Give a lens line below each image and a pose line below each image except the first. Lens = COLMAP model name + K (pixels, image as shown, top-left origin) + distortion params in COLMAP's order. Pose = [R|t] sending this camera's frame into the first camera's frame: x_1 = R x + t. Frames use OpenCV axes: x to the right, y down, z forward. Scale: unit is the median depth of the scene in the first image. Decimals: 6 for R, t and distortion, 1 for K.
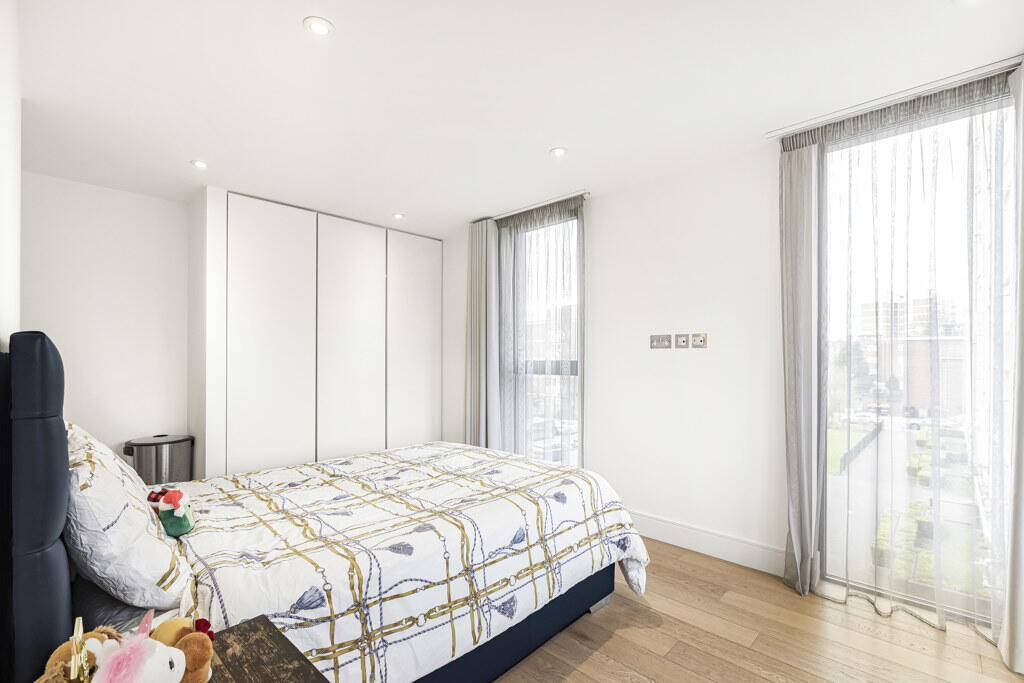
lens RADIAL K [[461.3, 0, 518.7], [0, 461.3, 357.9], [0, 0, 1]] dist [-0.003407, -0.000078]
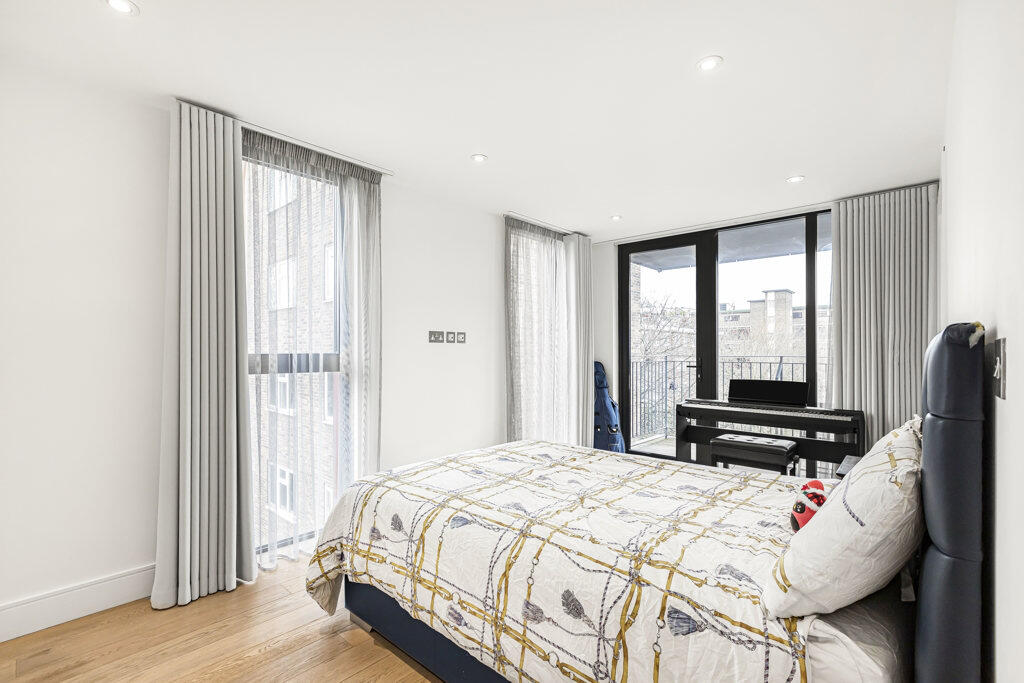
lens RADIAL K [[461.3, 0, 506.7], [0, 461.3, 350.8], [0, 0, 1]] dist [-0.003407, -0.000078]
pose [[-0.019000, 0.002979, 0.999815, -0.882244], [0.000127, 0.999996, -0.002977, 0.004157], [-0.999819, 0.000070, -0.019000, 0.860617]]
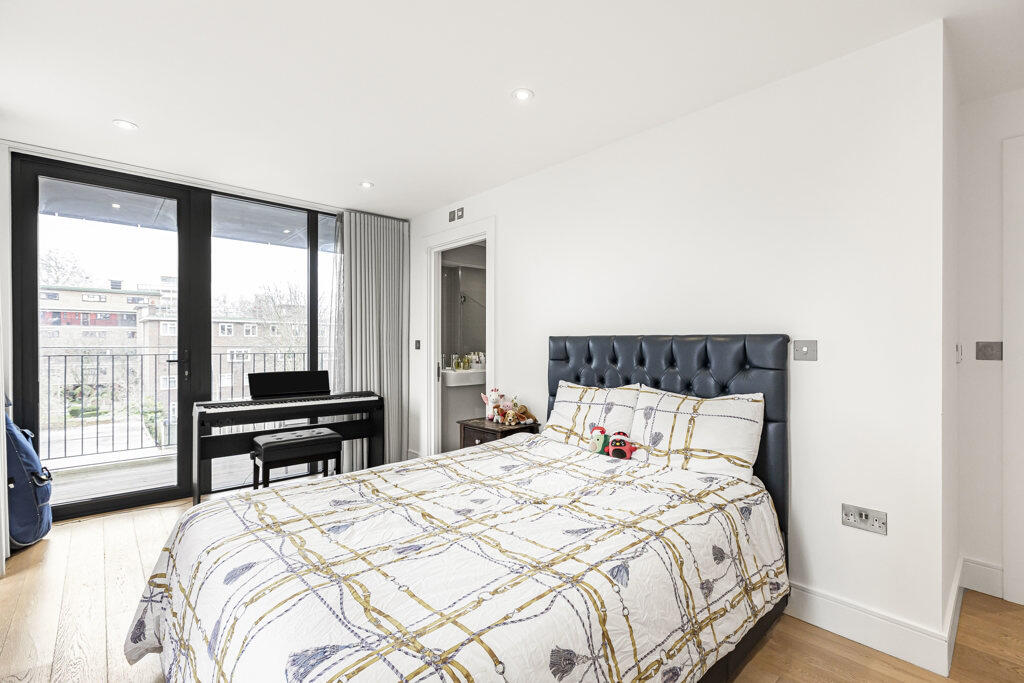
lens RADIAL K [[461.3, 0, 507.3], [0, 461.3, 339.7], [0, 0, 1]] dist [-0.003407, -0.000078]
pose [[-0.997486, -0.002436, 0.070815, -0.277575], [-0.002832, 0.999981, -0.005493, 0.001846], [-0.070800, -0.005680, -0.997474, 1.308327]]
